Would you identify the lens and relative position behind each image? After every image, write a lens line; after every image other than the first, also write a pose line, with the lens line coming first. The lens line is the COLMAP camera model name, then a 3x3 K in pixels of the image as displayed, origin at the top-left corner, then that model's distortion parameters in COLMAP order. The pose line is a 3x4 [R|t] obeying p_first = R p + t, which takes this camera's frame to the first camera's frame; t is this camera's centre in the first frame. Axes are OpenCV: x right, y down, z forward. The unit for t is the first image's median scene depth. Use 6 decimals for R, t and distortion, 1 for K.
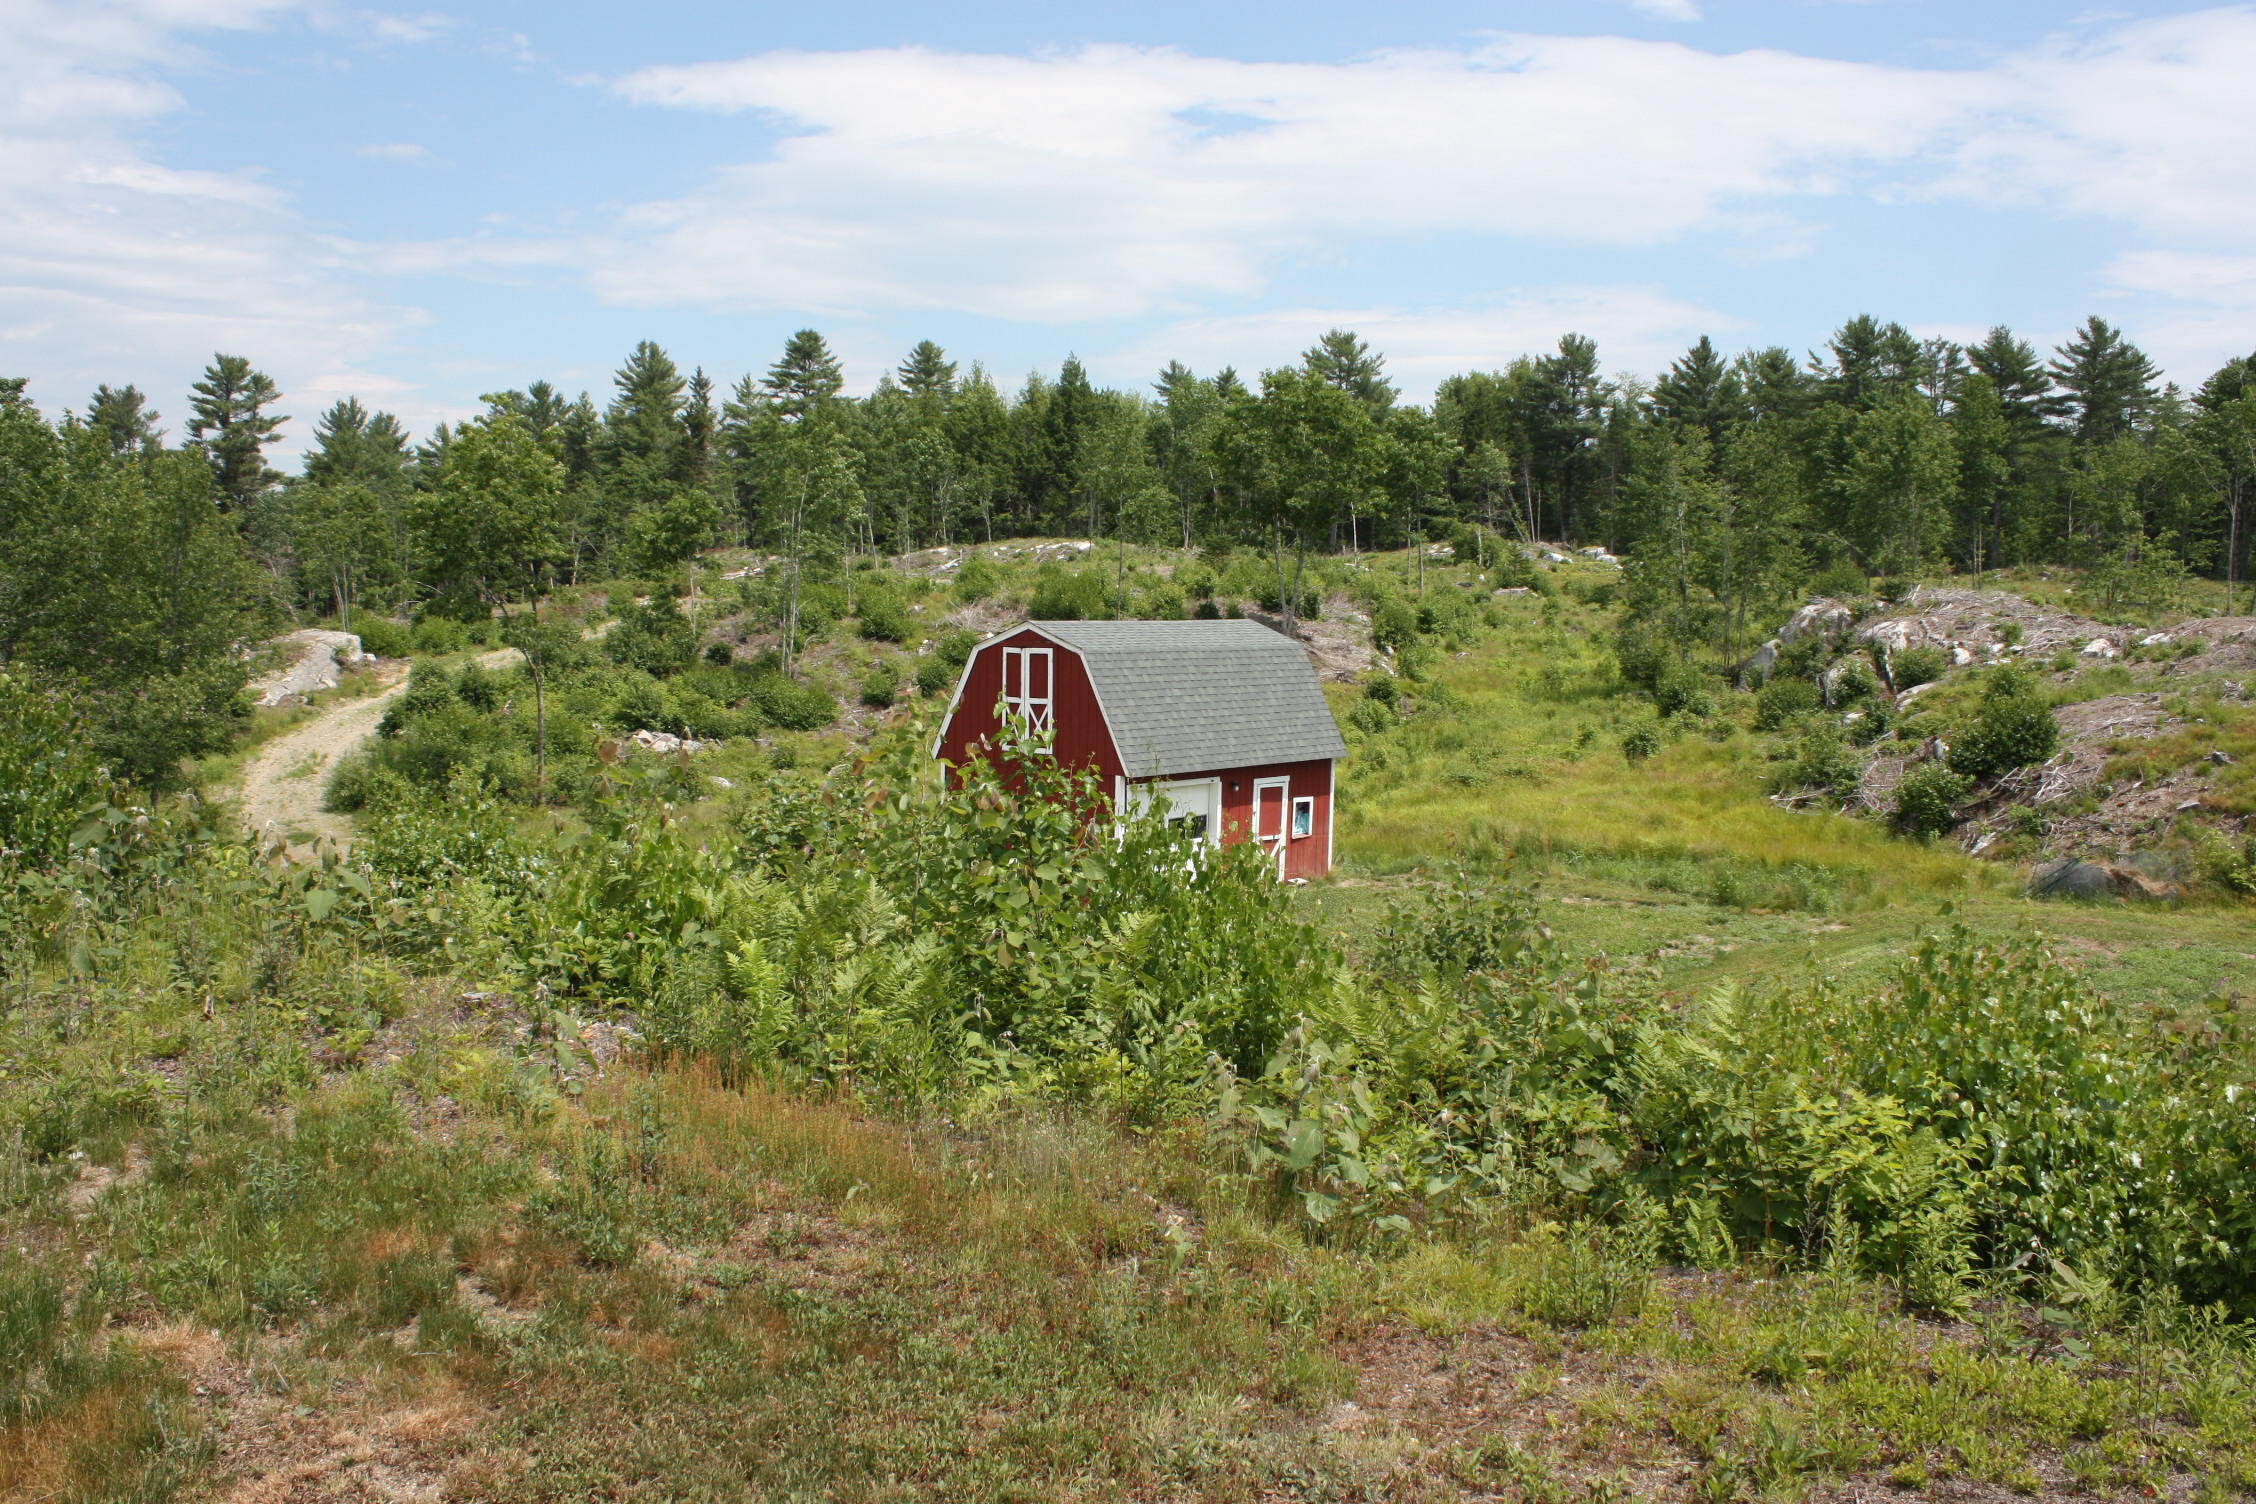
lens RADIAL K [[1923.4, 0, 1128.0], [0, 1923.4, 752.0], [0, 0, 1]] dist [-0.167526, 0.159767]
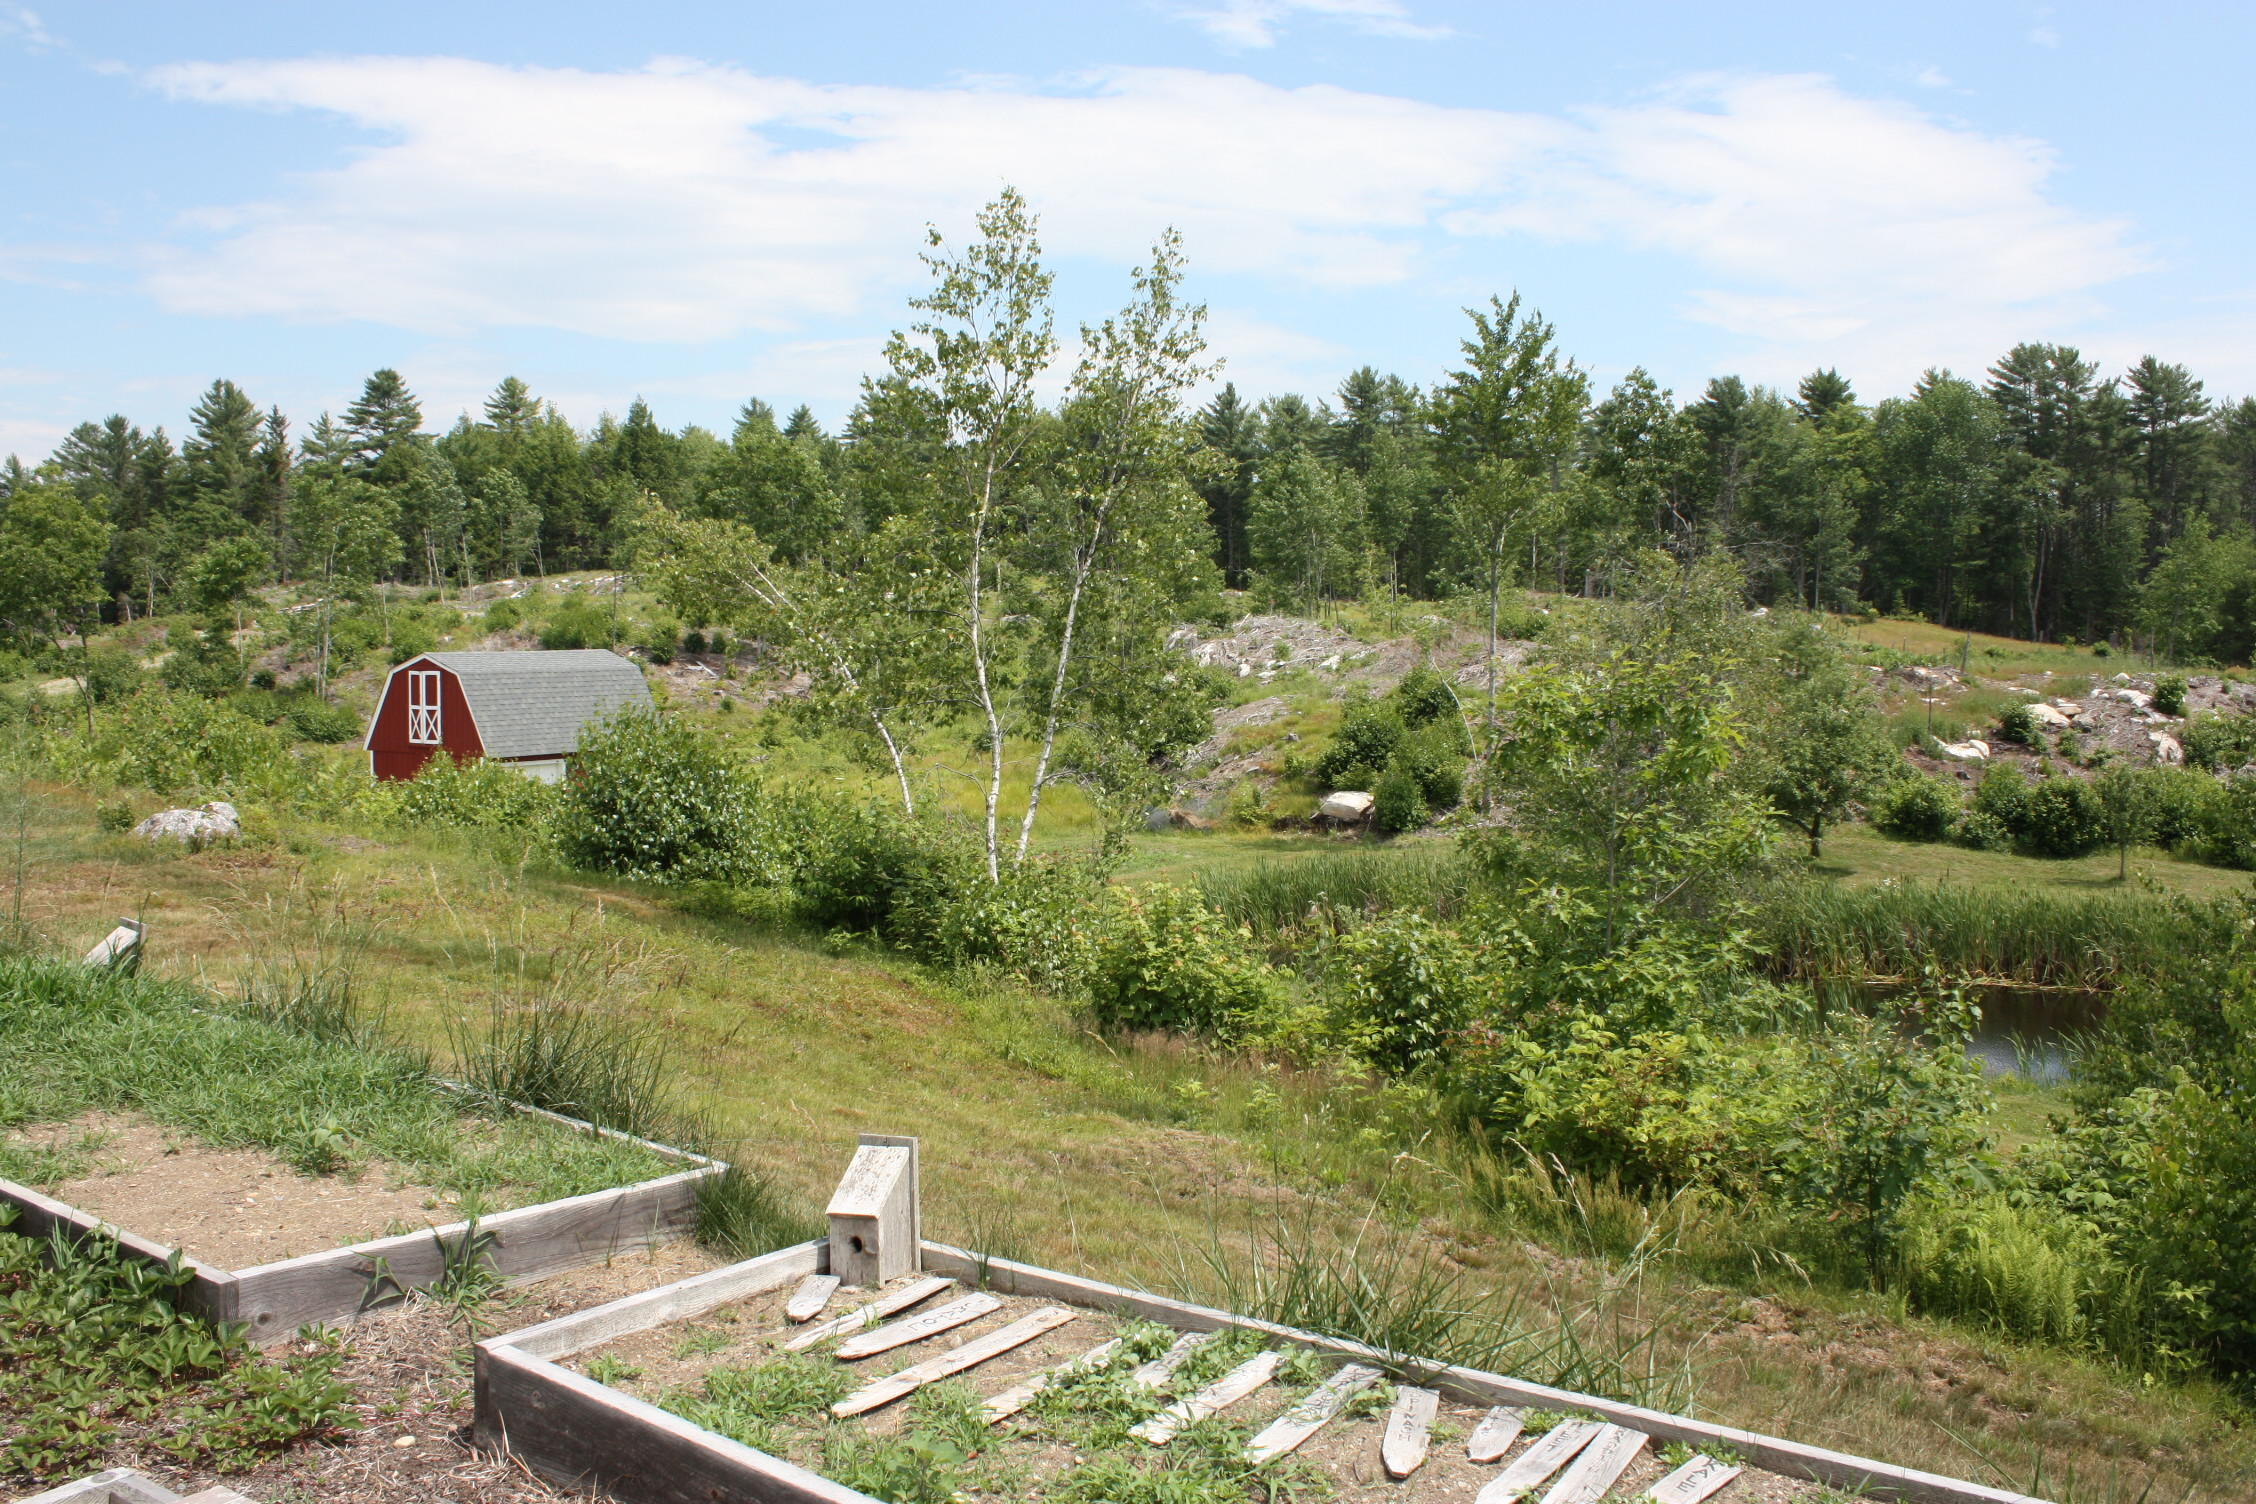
lens RADIAL K [[1923.4, 0, 1128.0], [0, 1923.4, 752.0], [0, 0, 1]] dist [-0.167526, 0.159767]
pose [[0.981667, -0.015020, 0.190013, 0.037660], [0.017288, 0.999798, -0.010283, 0.005808], [-0.189820, 0.013379, 0.981728, -0.094004]]
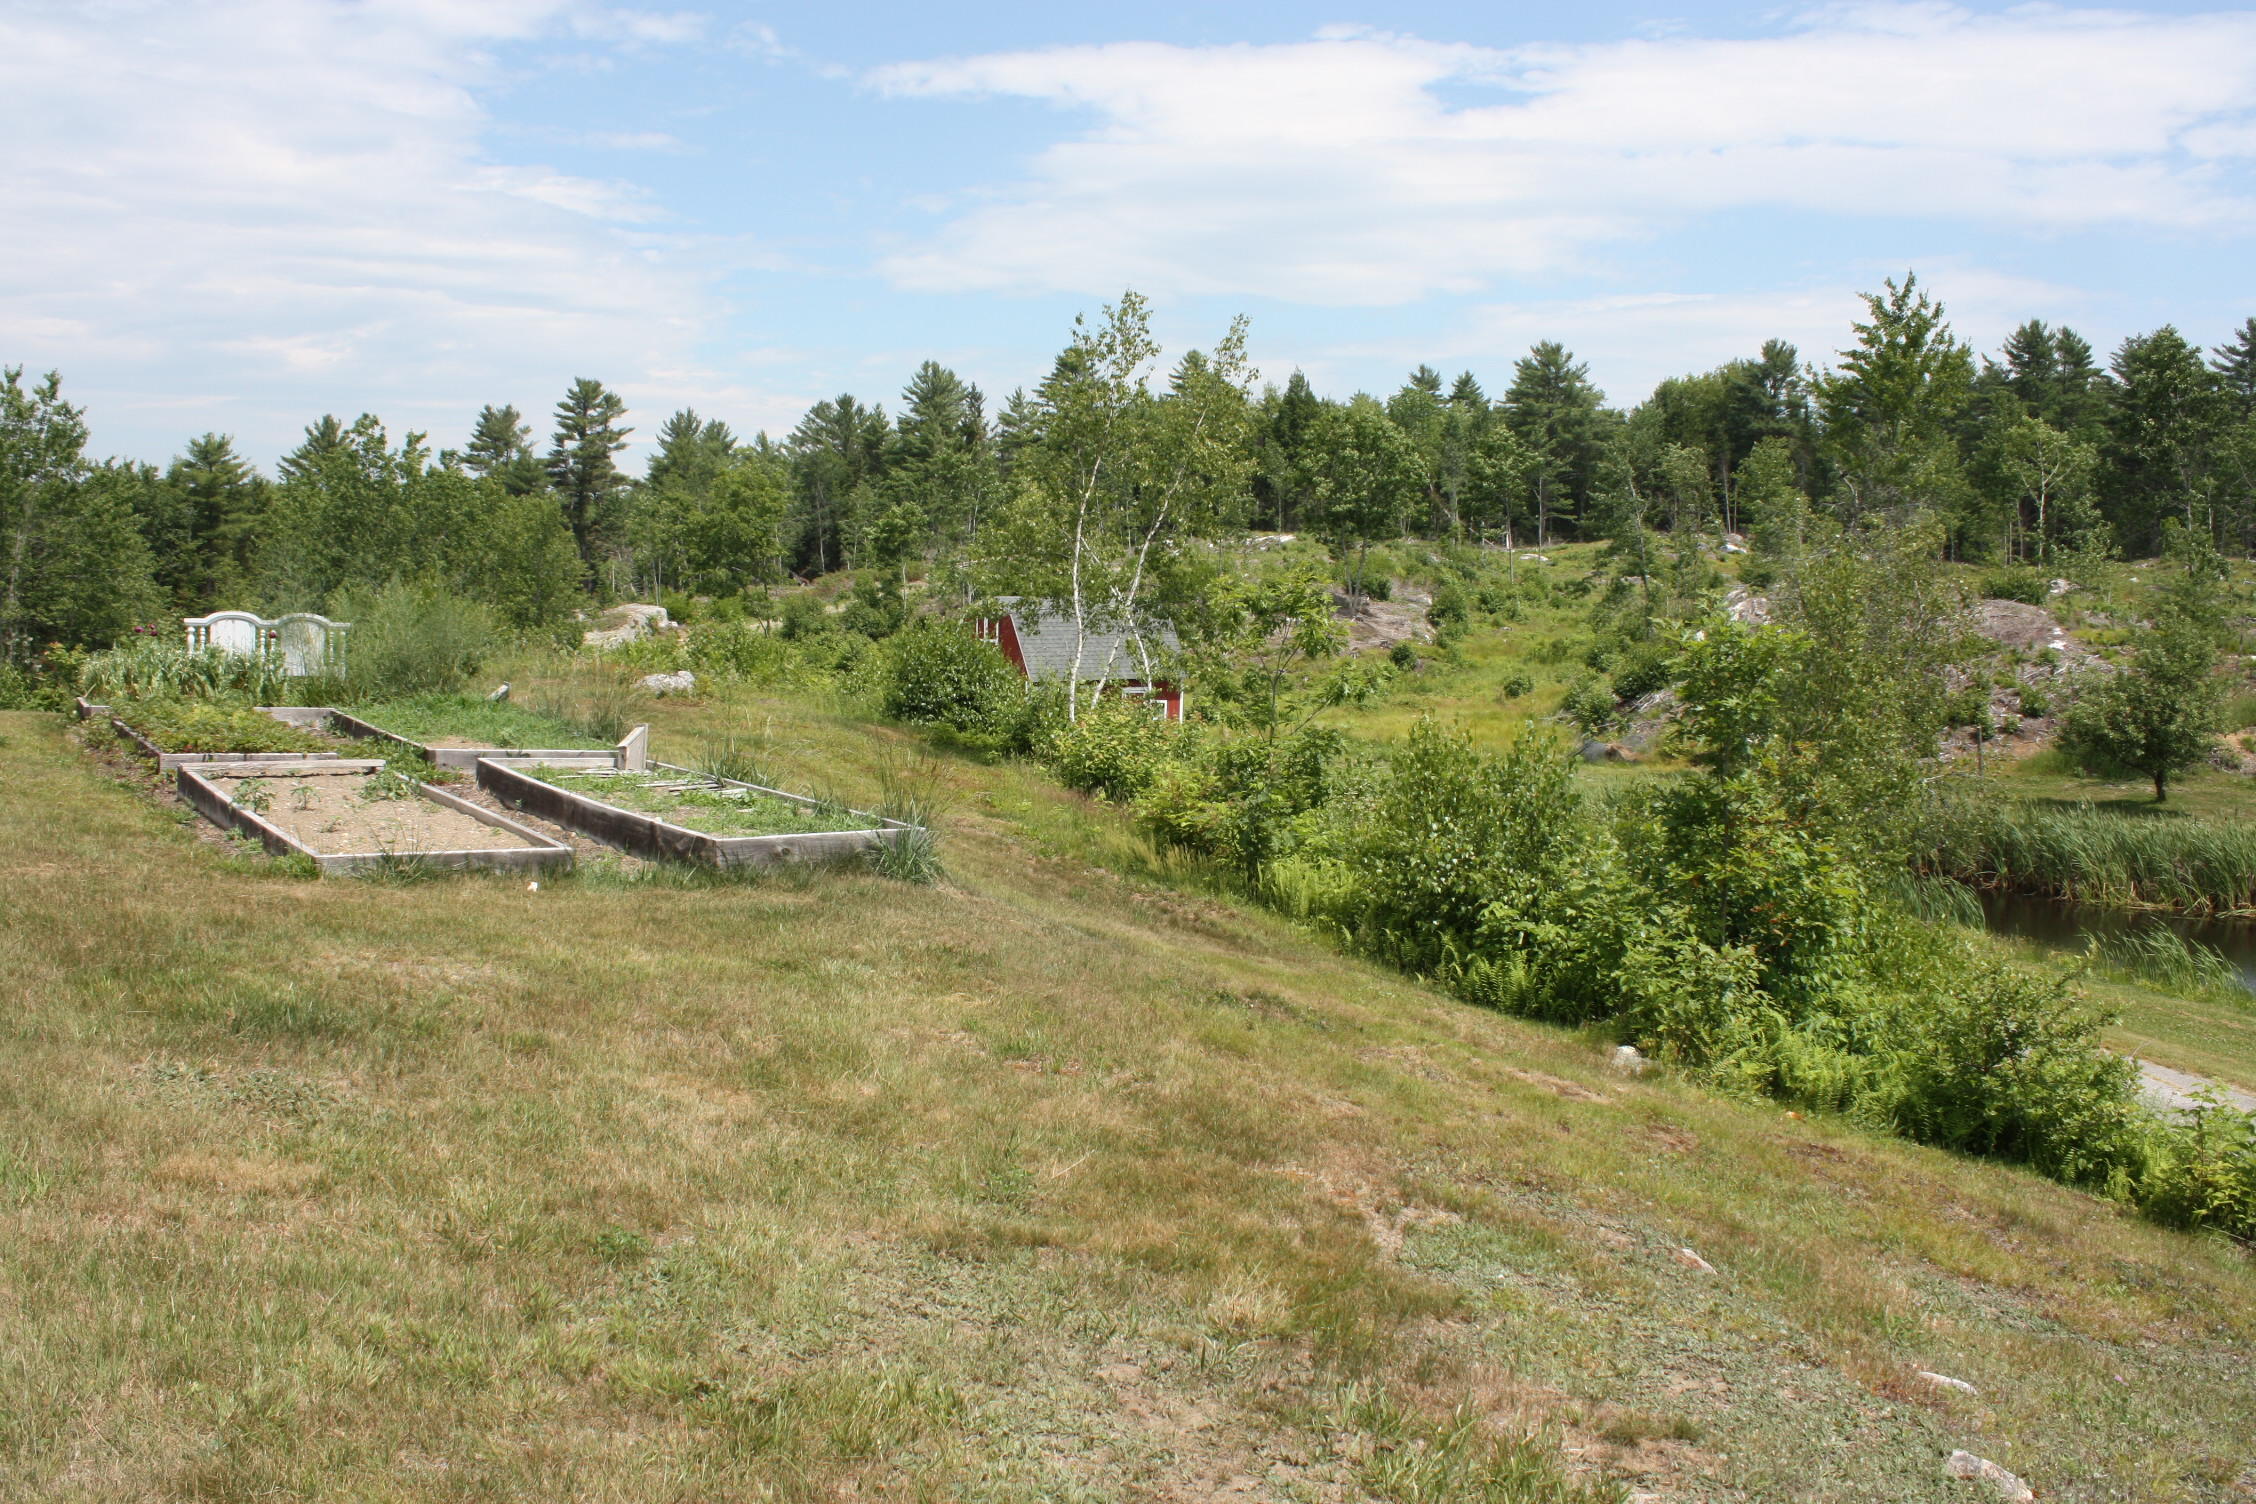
lens RADIAL K [[1923.4, 0, 1128.0], [0, 1923.4, 752.0], [0, 0, 1]] dist [-0.167526, 0.159767]
pose [[0.984898, 0.016605, -0.172337, 0.075685], [-0.015238, 0.999841, 0.009247, 0.011420], [0.172463, -0.006481, 0.984995, -0.144780]]
